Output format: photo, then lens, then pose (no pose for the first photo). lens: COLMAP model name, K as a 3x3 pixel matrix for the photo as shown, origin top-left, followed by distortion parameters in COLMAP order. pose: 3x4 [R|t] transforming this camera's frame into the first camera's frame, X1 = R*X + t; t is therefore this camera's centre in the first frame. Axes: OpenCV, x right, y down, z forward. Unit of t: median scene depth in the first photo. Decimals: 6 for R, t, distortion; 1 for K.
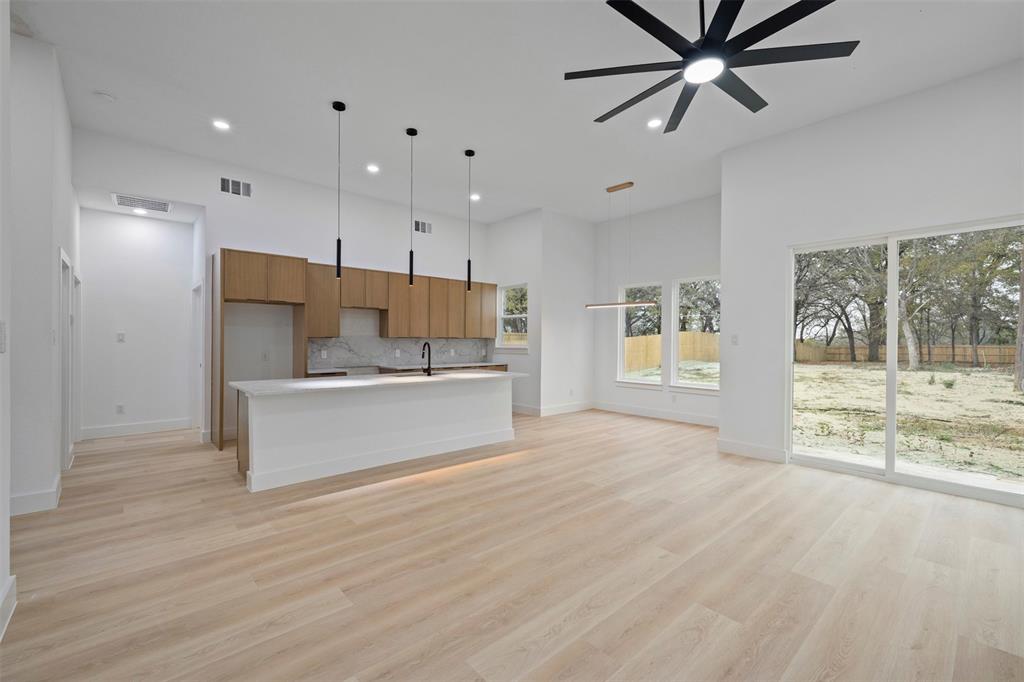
lens RADIAL K [[440.0, 0, 506.1], [0, 440.0, 336.5], [0, 0, 1]] dist [0.000501, 0.000737]
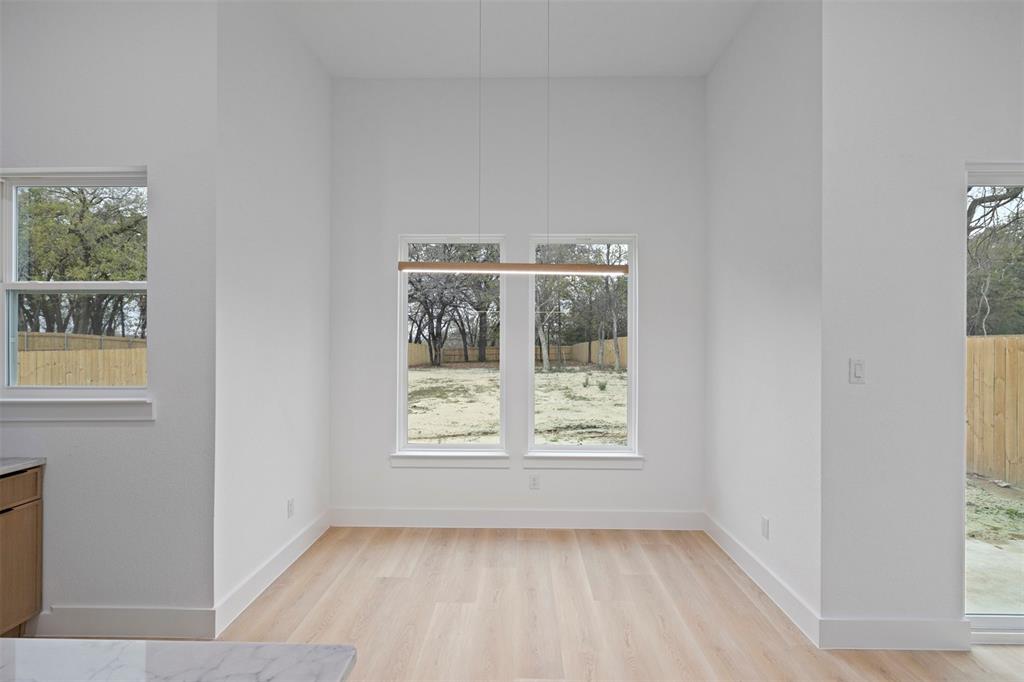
lens RADIAL K [[487.7, 0, 518.5], [0, 487.7, 343.2], [0, 0, 1]] dist [-0.004619, 0.000106]
pose [[0.663666, -0.005353, 0.748010, -0.035632], [-0.004665, 0.999925, 0.011296, -0.019442], [-0.748014, -0.010986, 0.663591, 0.811529]]
